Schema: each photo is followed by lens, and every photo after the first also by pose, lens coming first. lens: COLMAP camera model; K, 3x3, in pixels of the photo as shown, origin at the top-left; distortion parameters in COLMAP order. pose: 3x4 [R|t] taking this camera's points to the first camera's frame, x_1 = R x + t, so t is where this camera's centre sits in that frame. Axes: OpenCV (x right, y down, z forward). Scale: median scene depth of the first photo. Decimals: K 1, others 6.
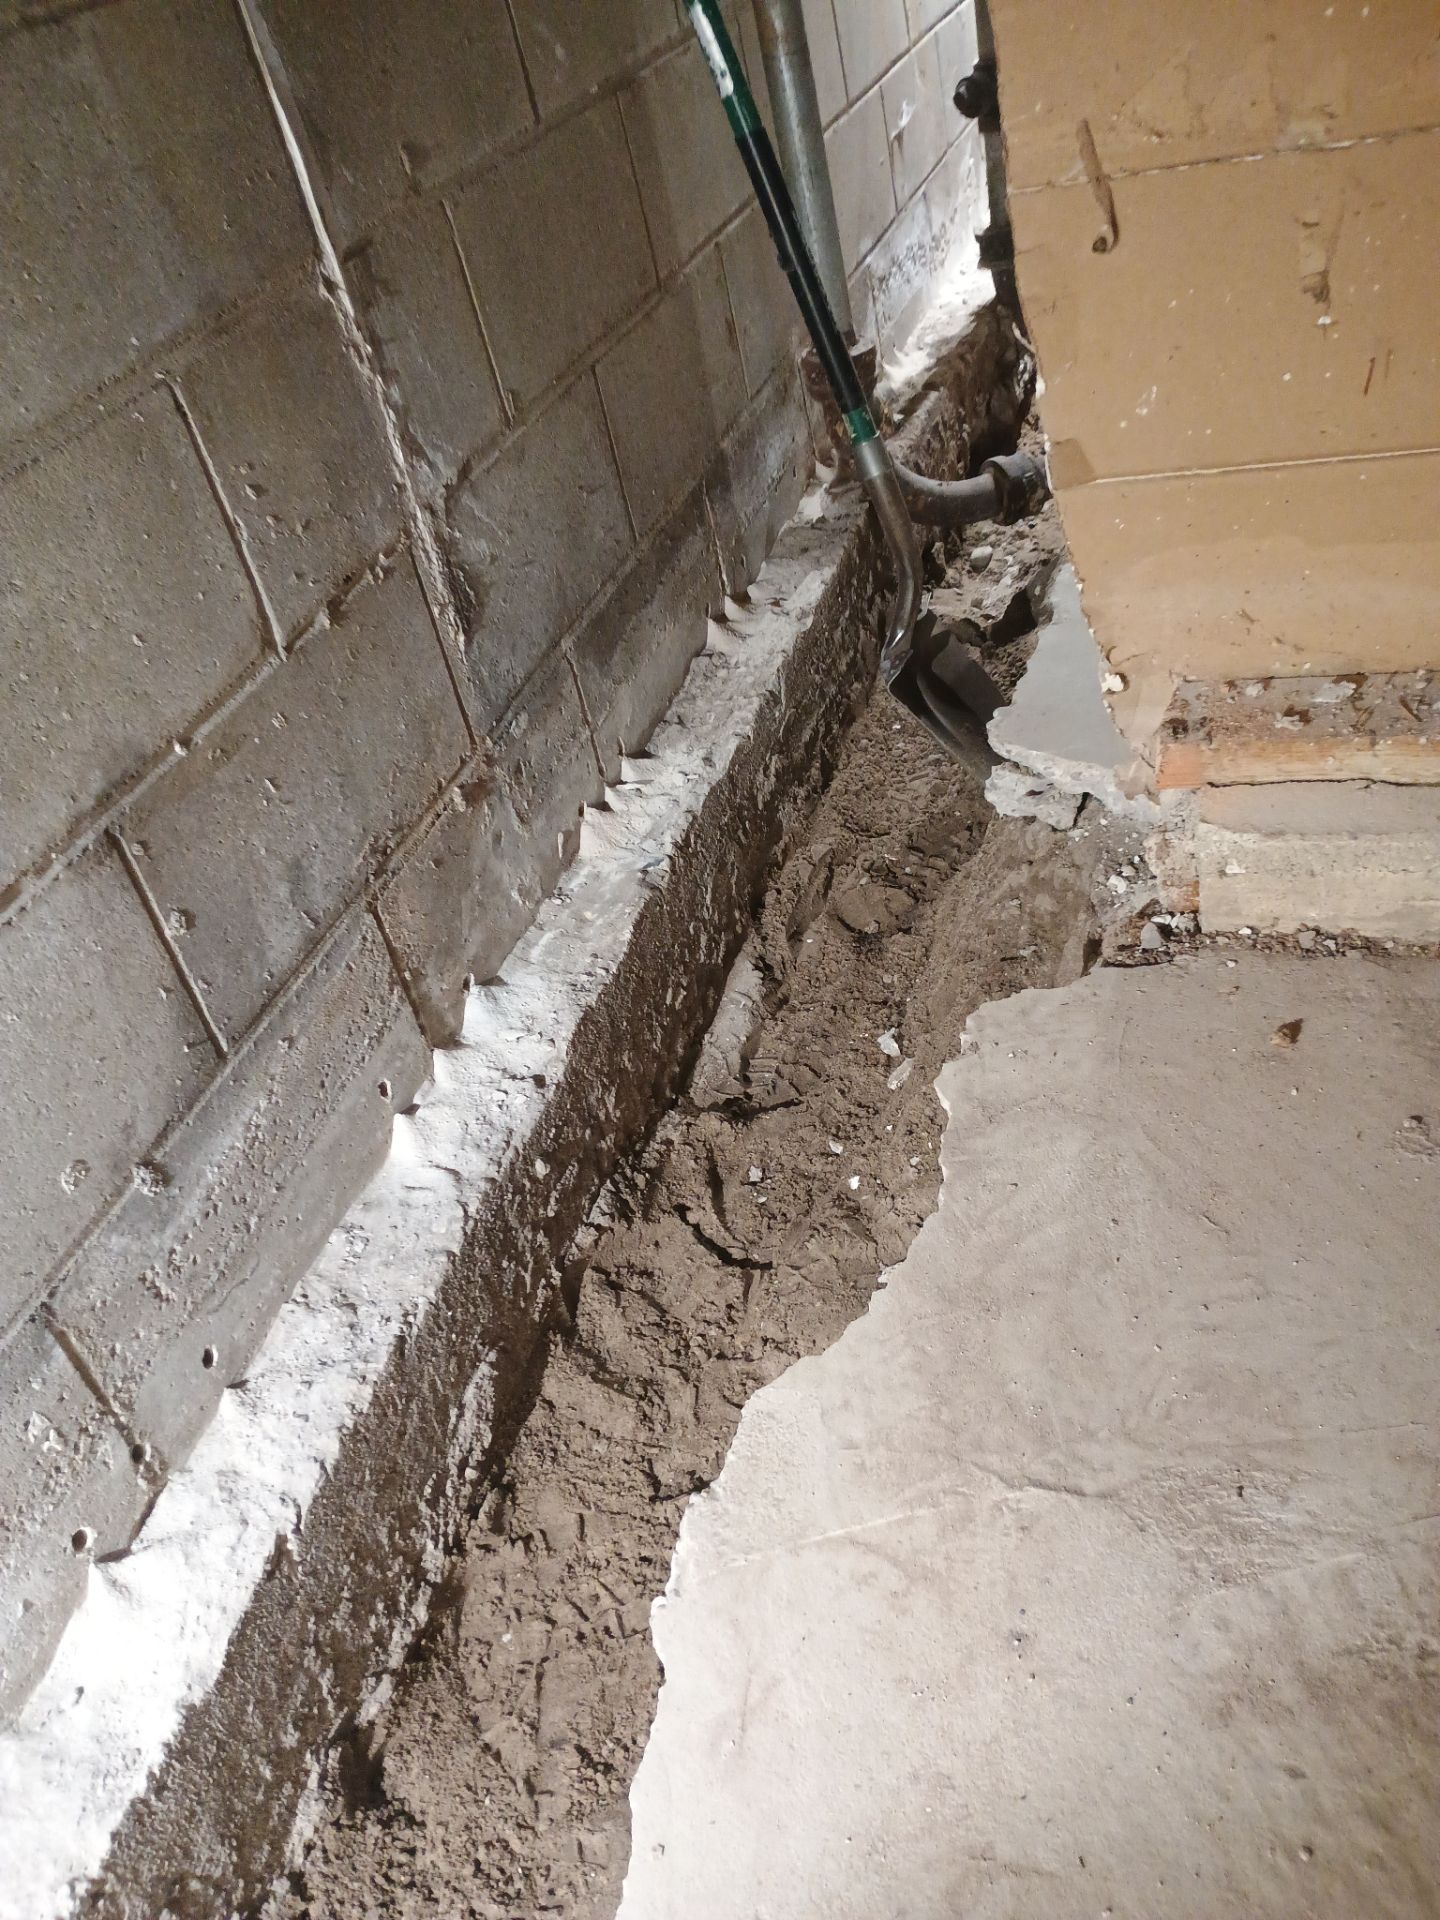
lens RADIAL K [[1652.3, 0, 720.0], [0, 1652.3, 960.0], [0, 0, 1]] dist [0.059205, -0.066835]
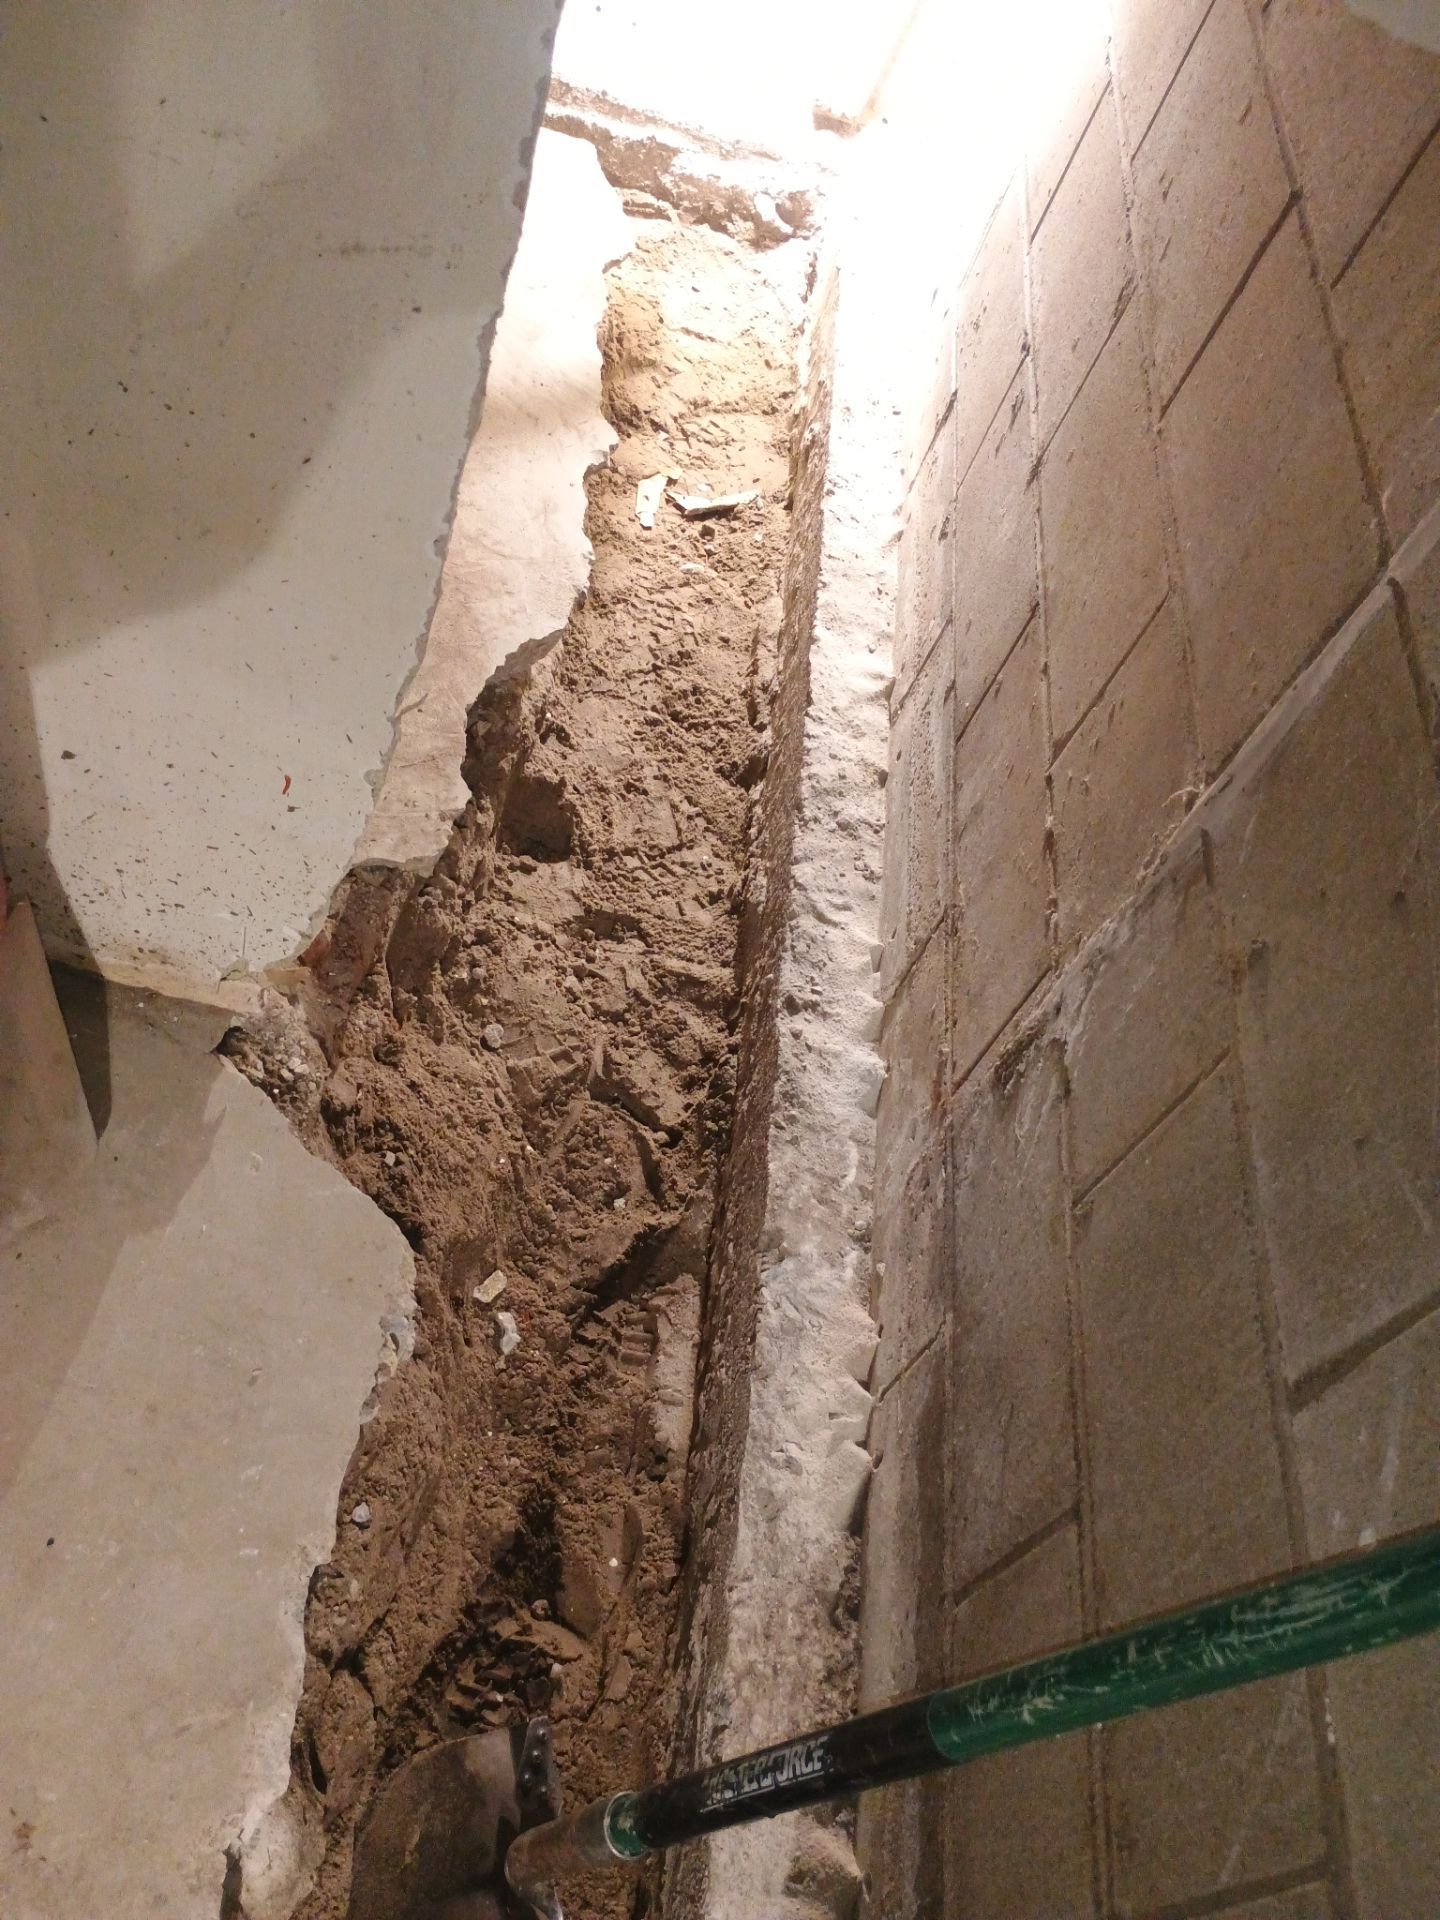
lens RADIAL K [[1652.3, 0, 720.0], [0, 1652.3, 960.0], [0, 0, 1]] dist [0.059205, -0.066835]
pose [[-0.974779, 0.105495, -0.196661, 0.174021], [-0.197574, 0.001833, 0.980286, -1.080786], [0.103776, 0.994418, 0.019057, 0.906394]]
